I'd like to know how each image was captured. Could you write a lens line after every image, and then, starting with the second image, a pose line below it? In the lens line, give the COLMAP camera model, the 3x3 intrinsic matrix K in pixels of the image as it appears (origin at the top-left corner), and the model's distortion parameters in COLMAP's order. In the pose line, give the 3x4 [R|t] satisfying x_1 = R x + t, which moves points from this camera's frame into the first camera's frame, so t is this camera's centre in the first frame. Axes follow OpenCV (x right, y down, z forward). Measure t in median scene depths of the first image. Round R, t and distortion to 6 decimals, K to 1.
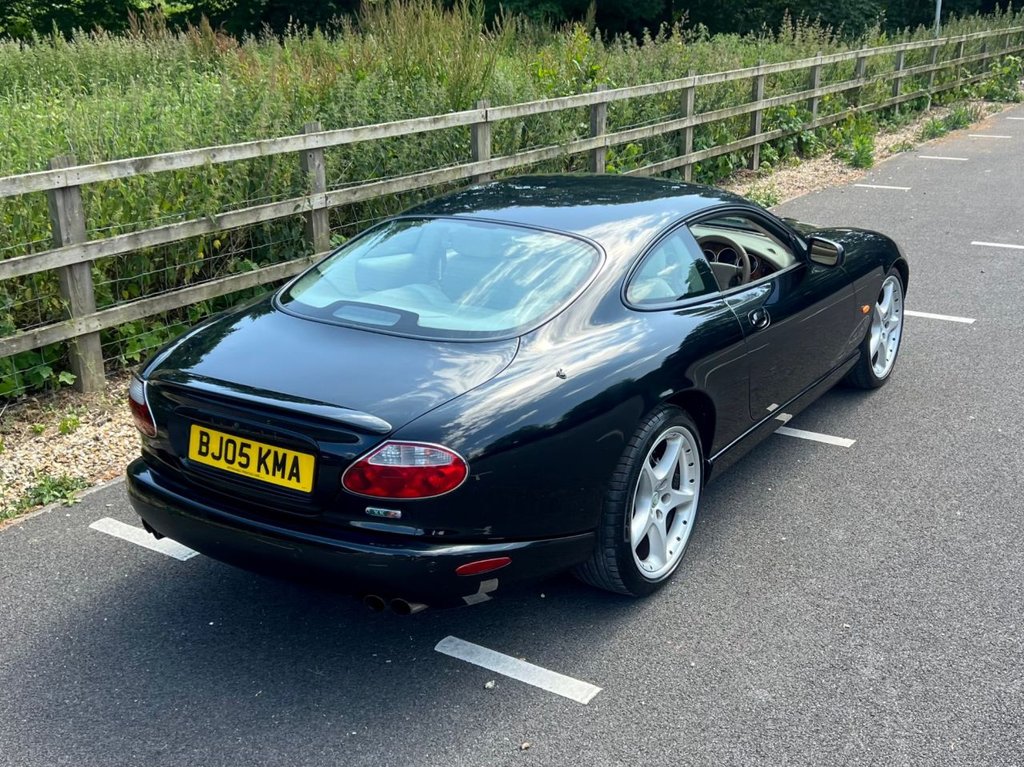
lens RADIAL K [[1095.2, 0, 546.3], [0, 1095.2, 350.3], [0, 0, 1]] dist [0.024181, -0.022705]
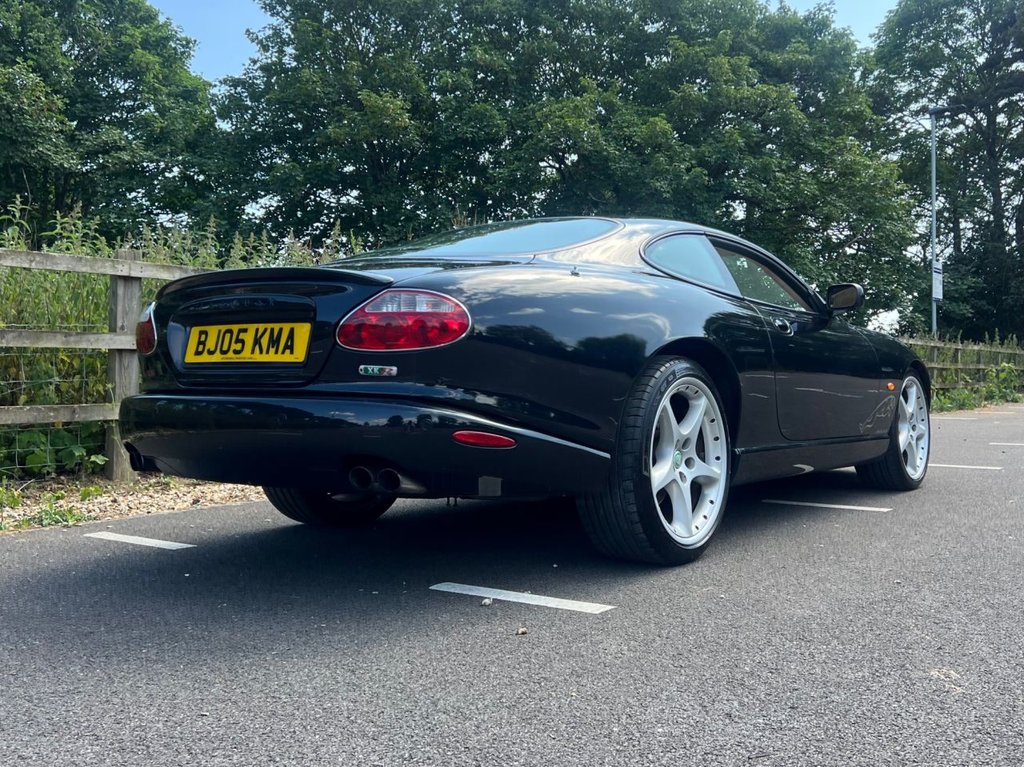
lens RADIAL K [[987.5, 0, 562.9], [0, 987.5, 355.4], [0, 0, 1]] dist [0.010532, 0.001871]
pose [[0.999418, 0.011437, -0.032136, 0.028631], [-0.021475, 0.942937, -0.332278, 0.348986], [0.026501, 0.332775, 0.942634, 0.185327]]
